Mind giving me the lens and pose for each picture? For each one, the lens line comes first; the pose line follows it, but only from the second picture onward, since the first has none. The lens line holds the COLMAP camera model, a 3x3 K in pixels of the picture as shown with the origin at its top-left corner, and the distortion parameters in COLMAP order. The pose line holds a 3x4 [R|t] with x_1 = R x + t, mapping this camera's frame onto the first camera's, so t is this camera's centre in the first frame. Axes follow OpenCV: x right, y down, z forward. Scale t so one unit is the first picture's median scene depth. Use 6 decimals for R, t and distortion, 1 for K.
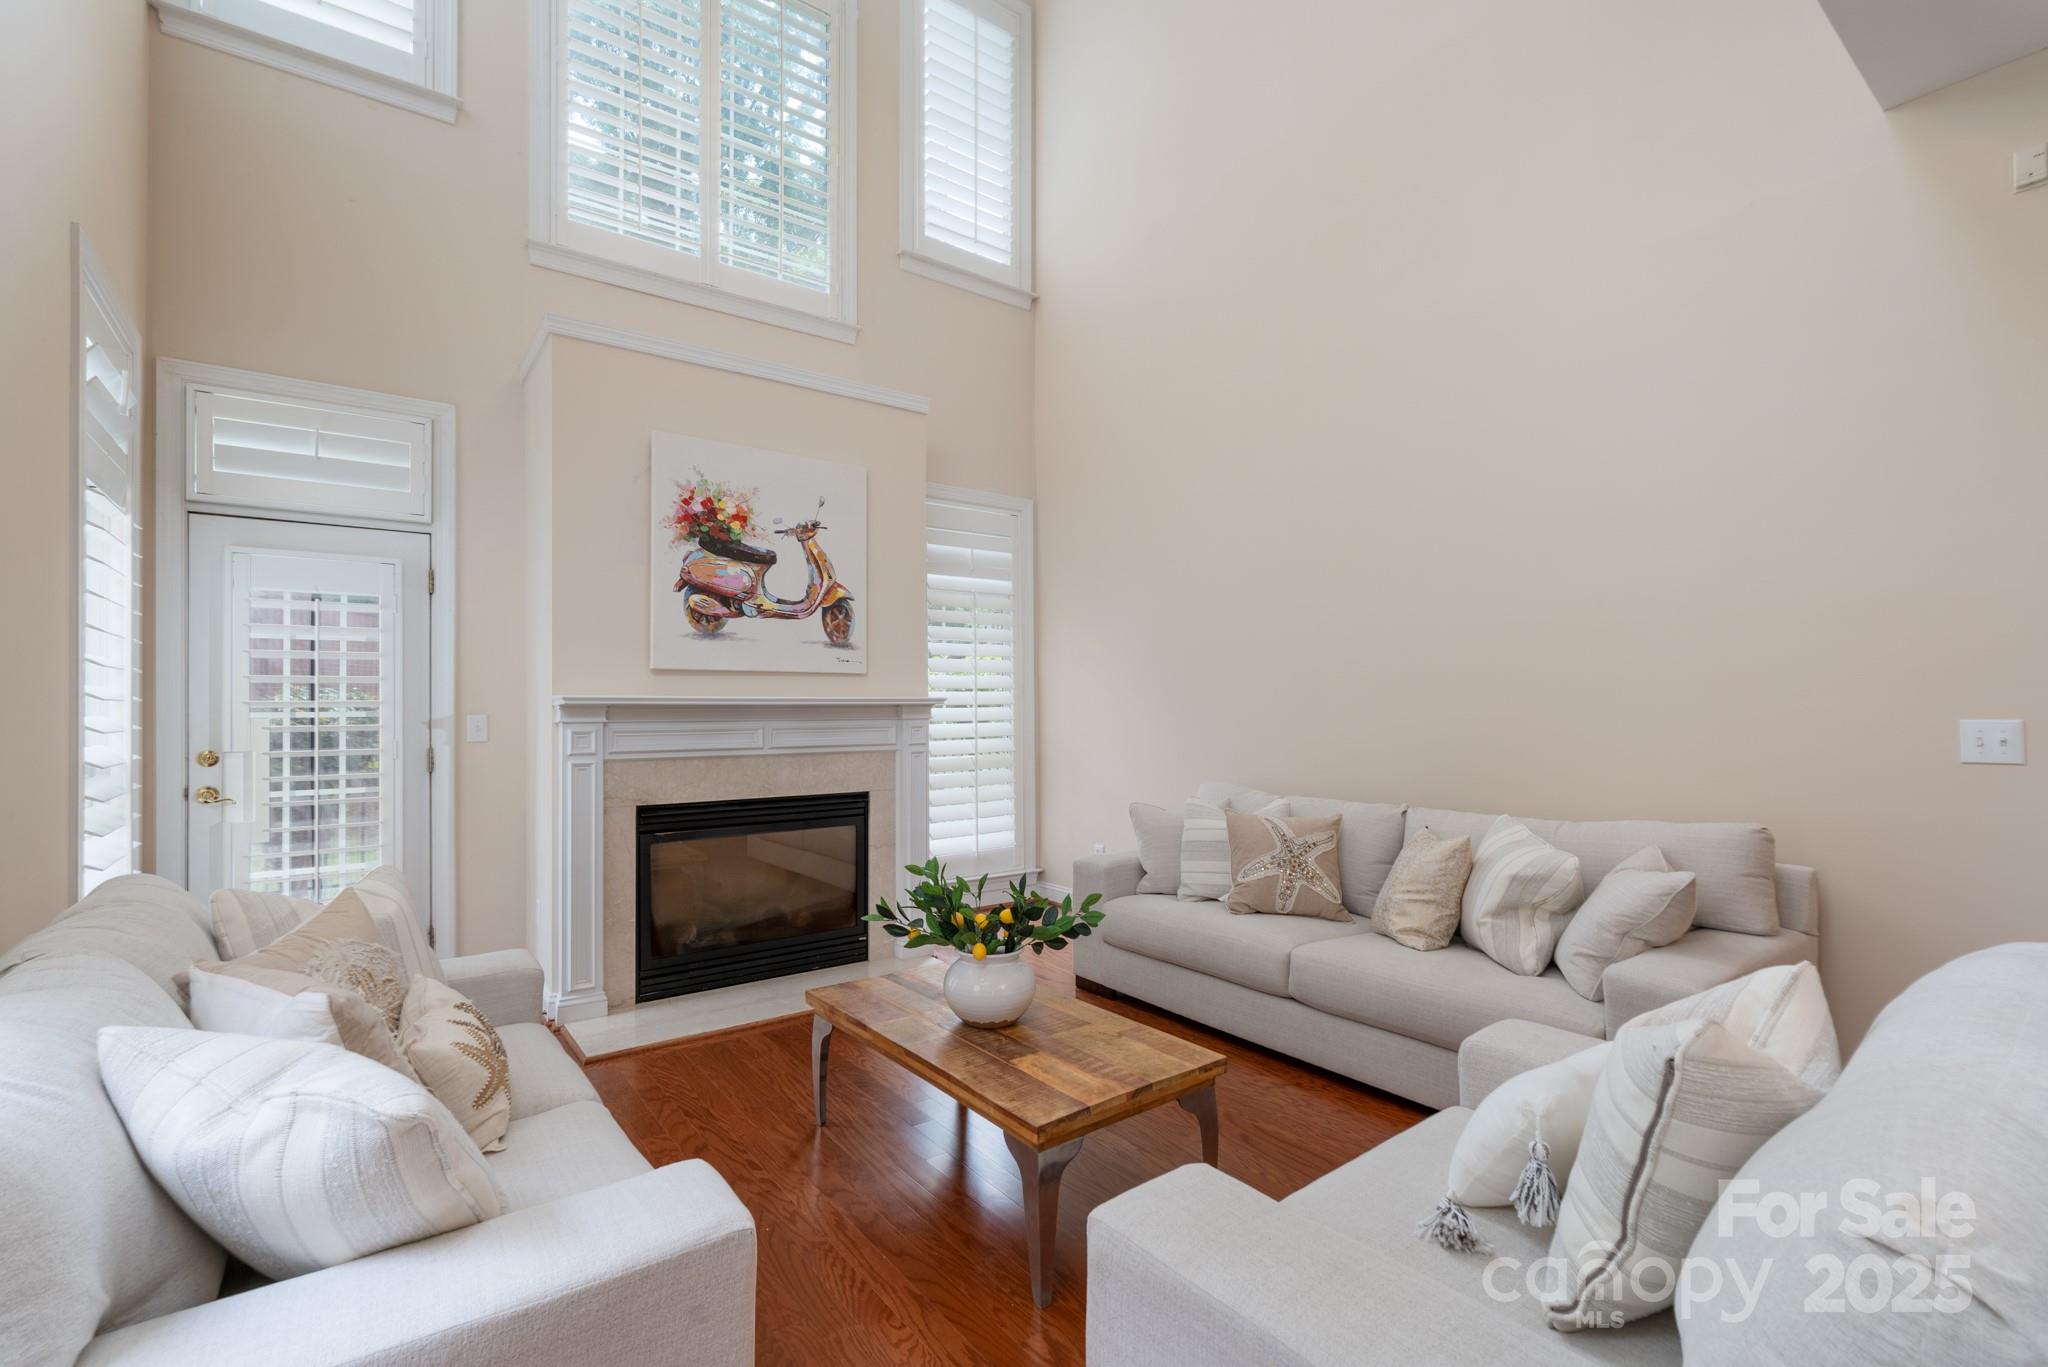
lens RADIAL K [[917.3, 0, 1023.2], [0, 917.3, 698.9], [0, 0, 1]] dist [-0.000315, -0.000476]
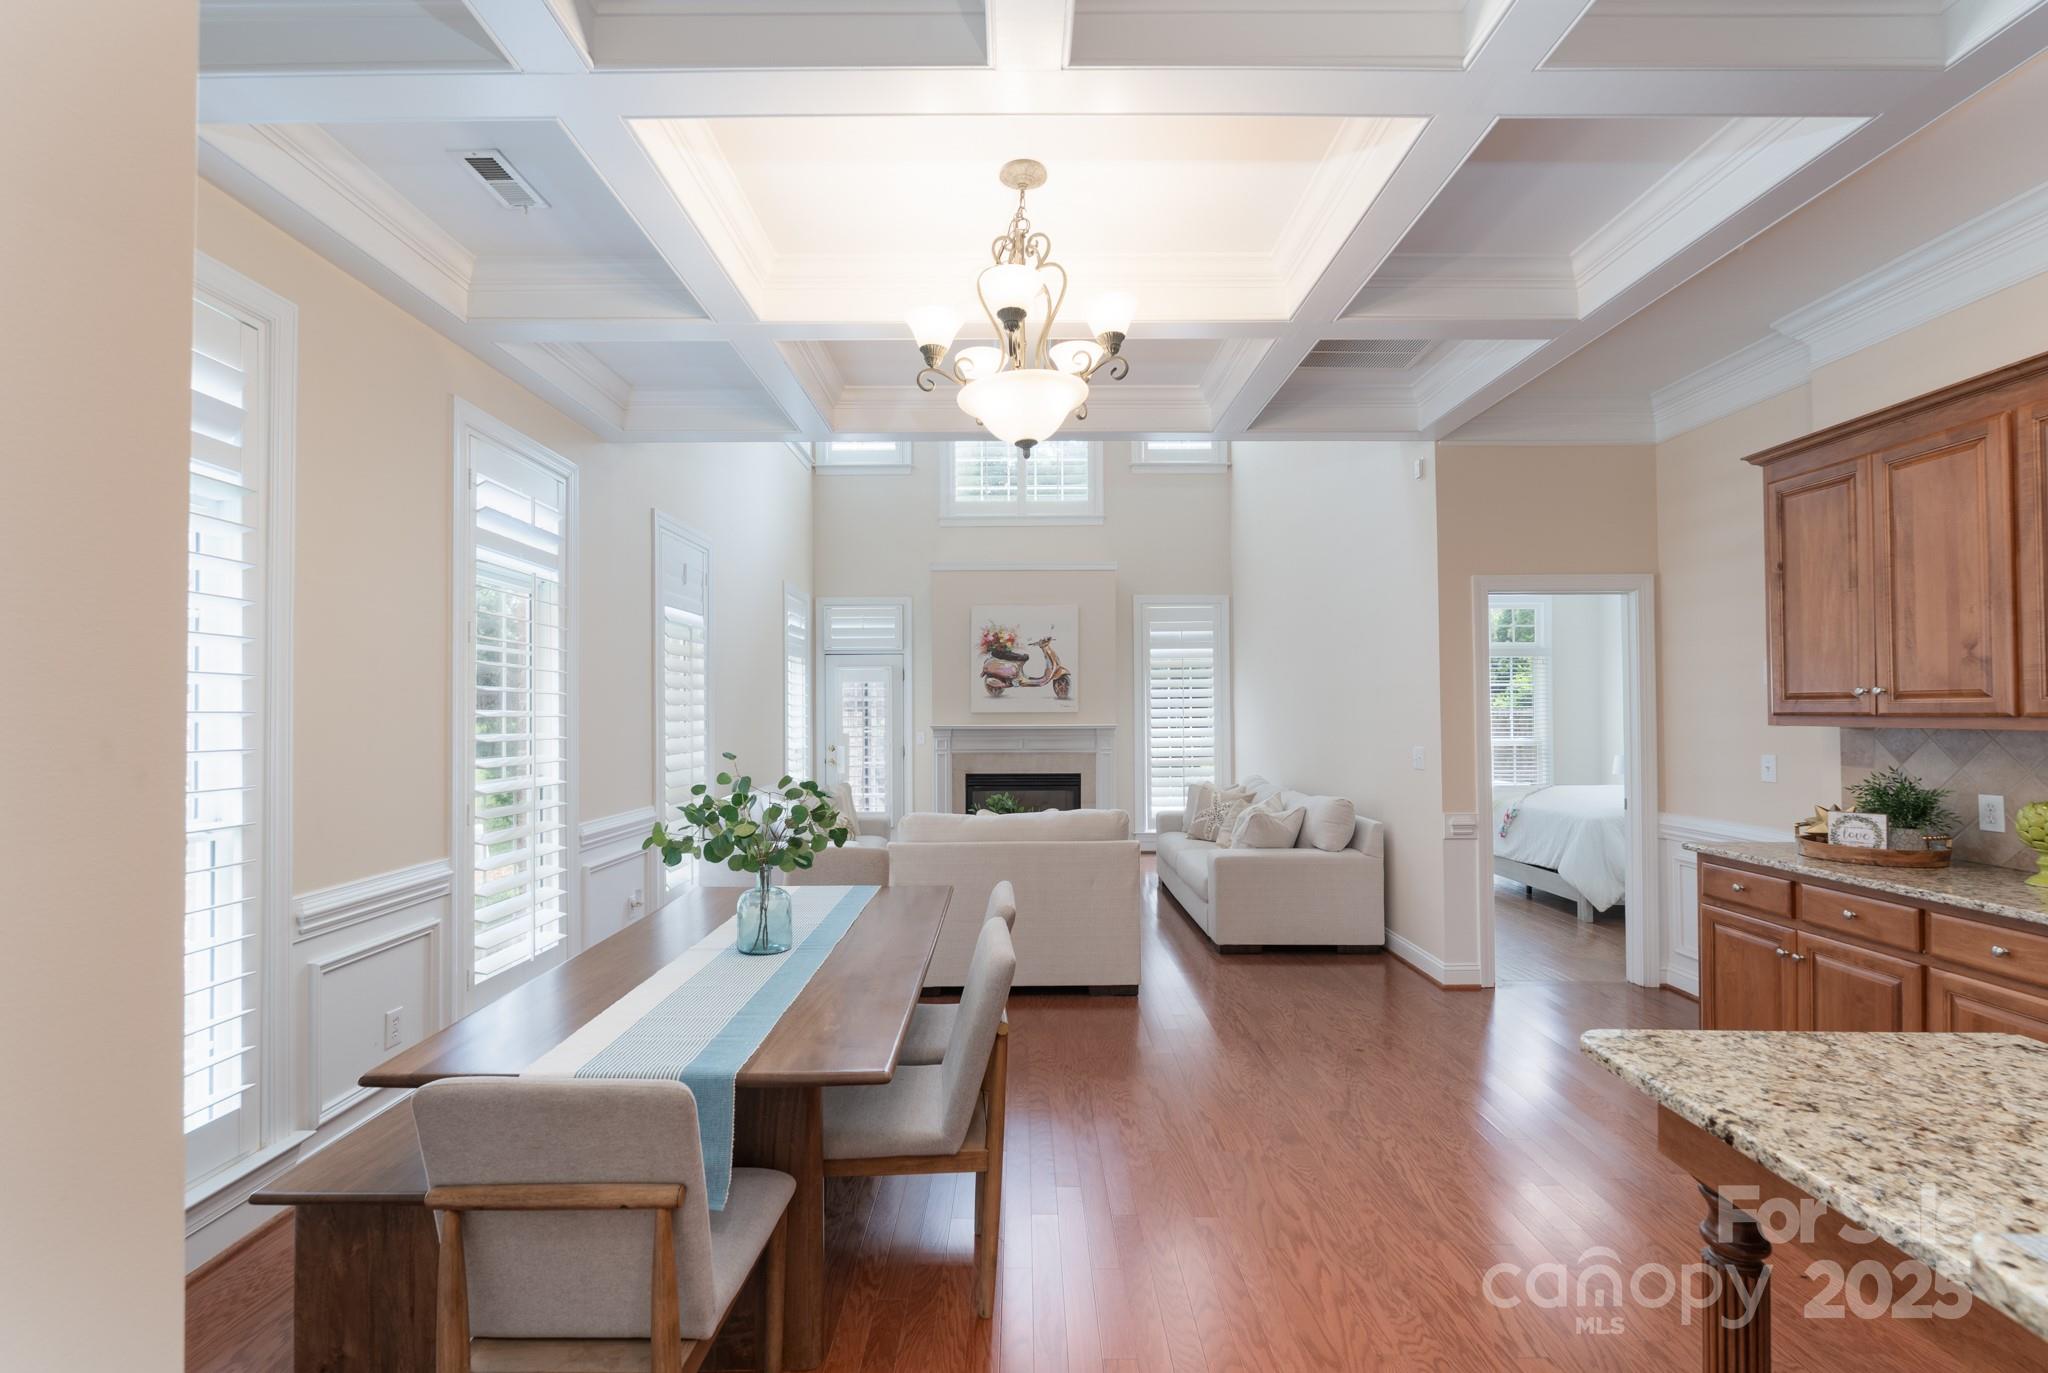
lens RADIAL K [[908.5, 0, 1009.8], [0, 908.5, 697.8], [0, 0, 1]] dist [-0.003393, -0.000394]
pose [[0.796717, -0.011086, -0.604250, 0.955758], [0.005869, 0.999927, -0.010608, -0.043055], [0.604324, 0.004906, 0.796724, -0.668410]]
